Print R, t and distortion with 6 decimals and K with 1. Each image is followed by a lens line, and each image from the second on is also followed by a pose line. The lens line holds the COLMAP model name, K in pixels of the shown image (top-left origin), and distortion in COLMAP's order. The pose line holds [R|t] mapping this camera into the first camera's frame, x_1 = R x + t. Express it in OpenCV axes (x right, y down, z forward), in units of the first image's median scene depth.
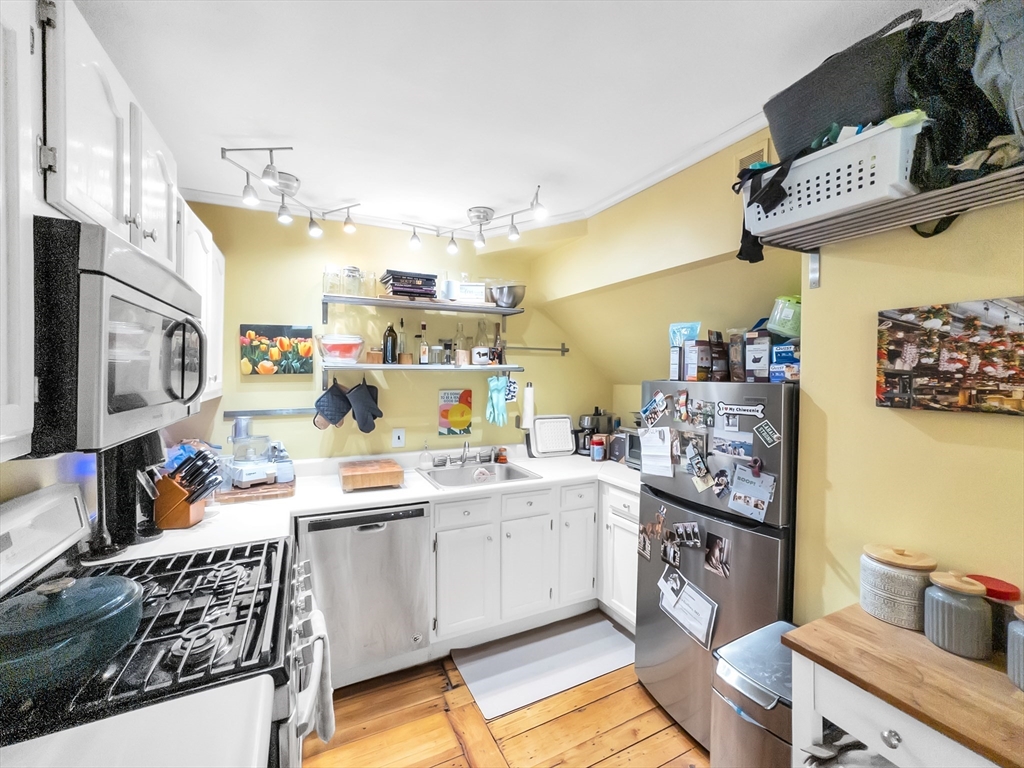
lens RADIAL K [[409.5, 0, 502.6], [0, 409.5, 379.1], [0, 0, 1]] dist [-0.035627, 0.009196]
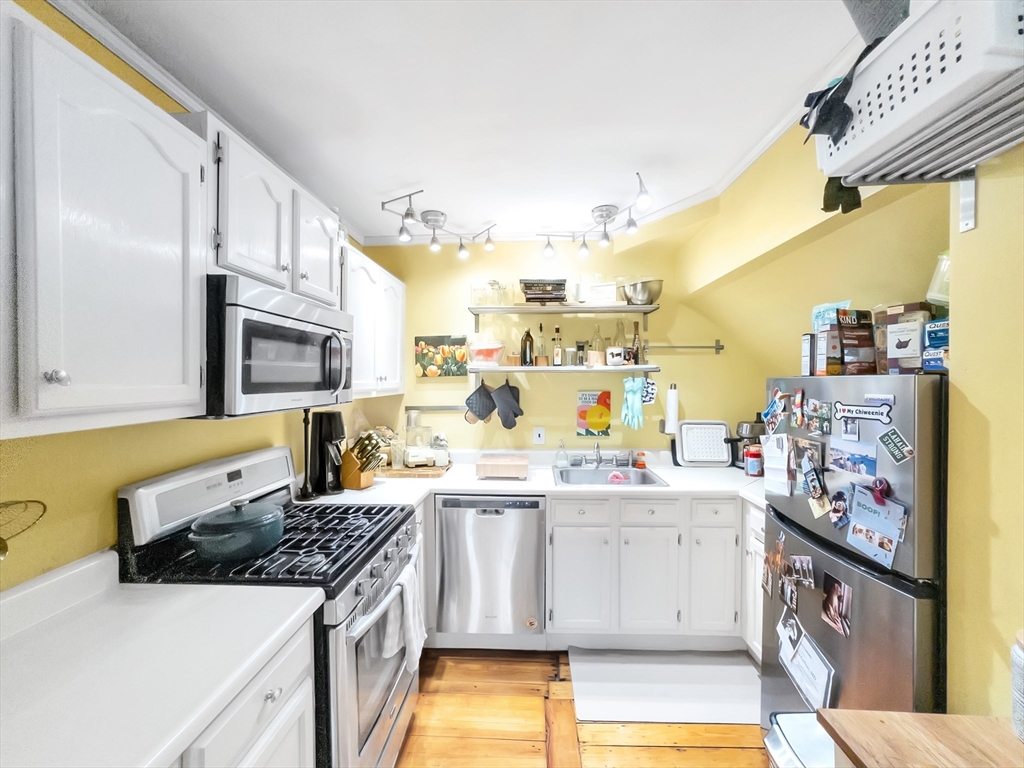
lens RADIAL K [[409.5, 0, 518.8], [0, 409.5, 382.5], [0, 0, 1]] dist [-0.035627, 0.009196]
pose [[0.882100, -0.003586, -0.471048, 0.289679], [-0.001278, 0.999949, -0.010006, 0.022665], [0.471060, 0.009428, 0.882051, 0.044241]]
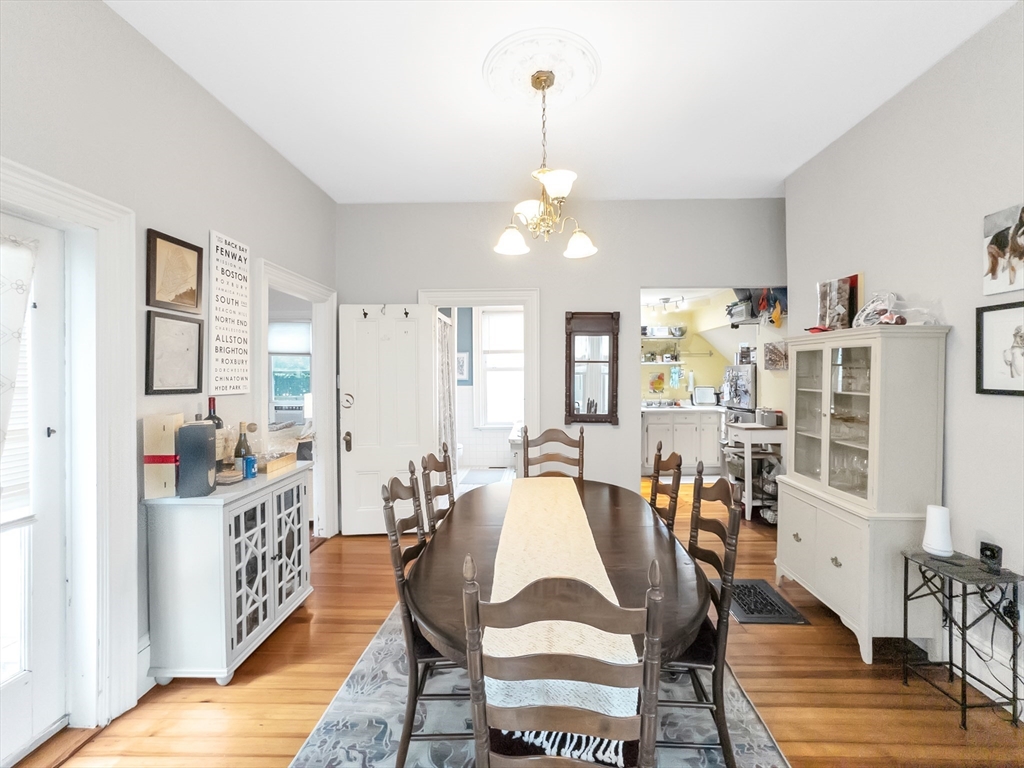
lens RADIAL K [[409.5, 0, 518.8], [0, 409.5, 377.2], [0, 0, 1]] dist [-0.035627, 0.009196]
pose [[0.885151, -0.007589, -0.465241, 0.388843], [0.001393, 0.999906, -0.013661, 0.112368], [0.465301, 0.011444, 0.885079, -1.991660]]
